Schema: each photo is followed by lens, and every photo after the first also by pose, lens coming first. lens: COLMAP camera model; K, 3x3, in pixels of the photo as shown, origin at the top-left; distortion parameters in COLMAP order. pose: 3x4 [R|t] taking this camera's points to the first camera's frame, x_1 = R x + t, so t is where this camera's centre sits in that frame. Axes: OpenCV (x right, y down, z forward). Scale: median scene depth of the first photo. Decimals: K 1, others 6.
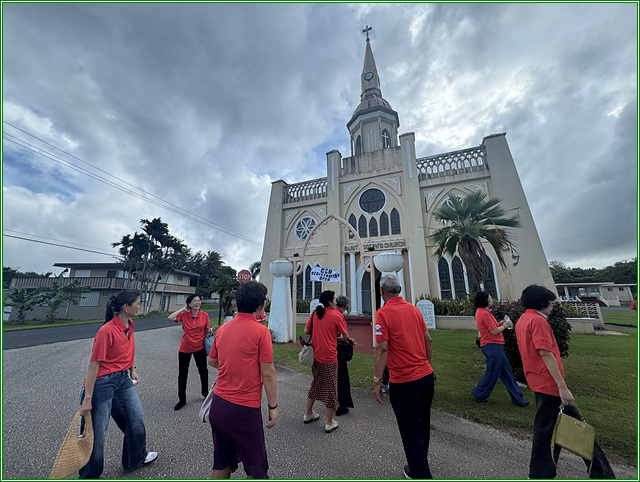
lens RADIAL K [[252.6, 0, 319.8], [0, 252.6, 240.6], [0, 0, 1]] dist [-0.004027, 0.001338]
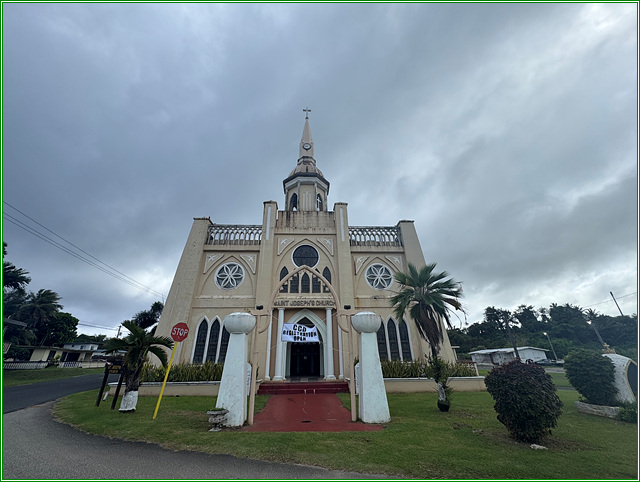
lens RADIAL K [[252.6, 0, 319.2], [0, 252.6, 241.5], [0, 0, 1]] dist [-0.004027, 0.001338]
pose [[0.902141, 0.176830, 0.393539, -0.152845], [-0.090430, 0.969387, -0.228277, 0.009374], [-0.421858, 0.170350, 0.890515, 0.064262]]
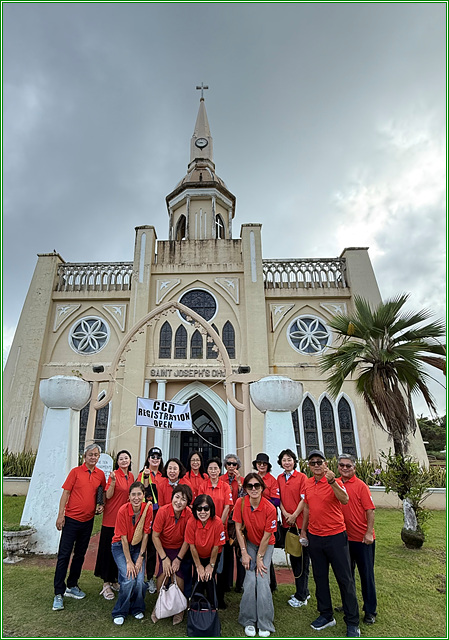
lens RADIAL K [[335.5, 0, 193.7], [0, 335.5, 339.6], [0, 0, 1]] dist [0.002785, 0.000547]
pose [[0.944153, 0.124873, 0.304929, -0.067569], [-0.096836, 0.989697, -0.105462, 0.026924], [-0.314956, 0.070044, 0.946518, 0.149348]]
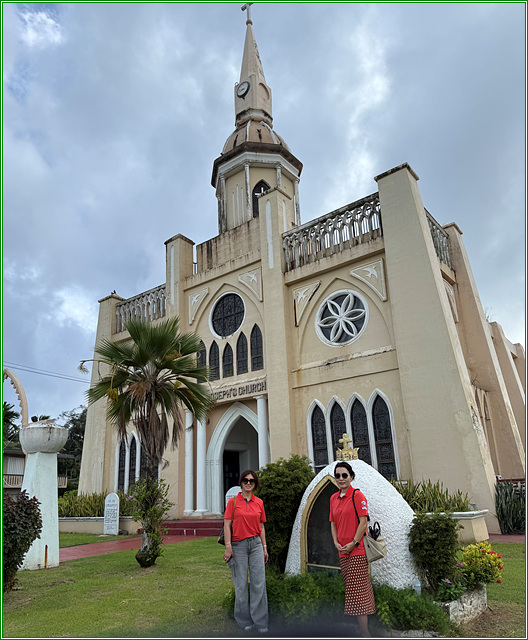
lens RADIAL K [[484.5, 0, 261.1], [0, 484.5, 354.1], [0, 0, 1]] dist [0.068350, -0.016933]
pose [[0.965073, -0.111306, -0.237162, 0.532756], [0.103681, 0.993618, -0.044427, -0.010494], [0.240594, 0.018286, 0.970454, -0.062248]]
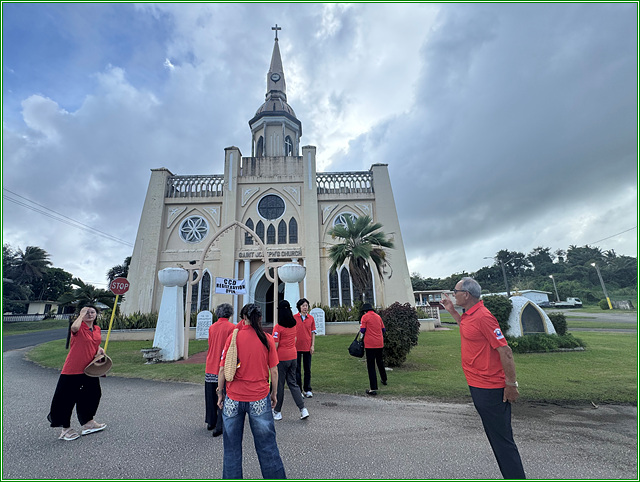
lens RADIAL K [[277.0, 0, 317.9], [0, 277.0, 240.2], [0, 0, 1]] dist [-0.000823, 0.000366]
pose [[0.914959, 0.069341, 0.397545, -0.044463], [-0.063739, 0.997593, -0.027305, -0.012734], [-0.398482, -0.000356, 0.917176, -0.048771]]
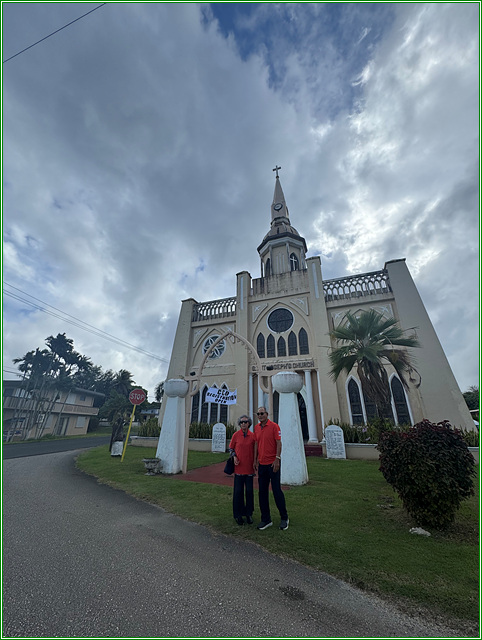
lens RADIAL K [[252.6, 0, 241.7], [0, 252.6, 320.3], [0, 0, 1]] dist [-0.004027, 0.001338]
pose [[0.999680, 0.019275, 0.016384, 0.037400], [-0.016419, 0.987069, -0.159451, 0.004120], [-0.019245, 0.159131, 0.987070, 0.015651]]
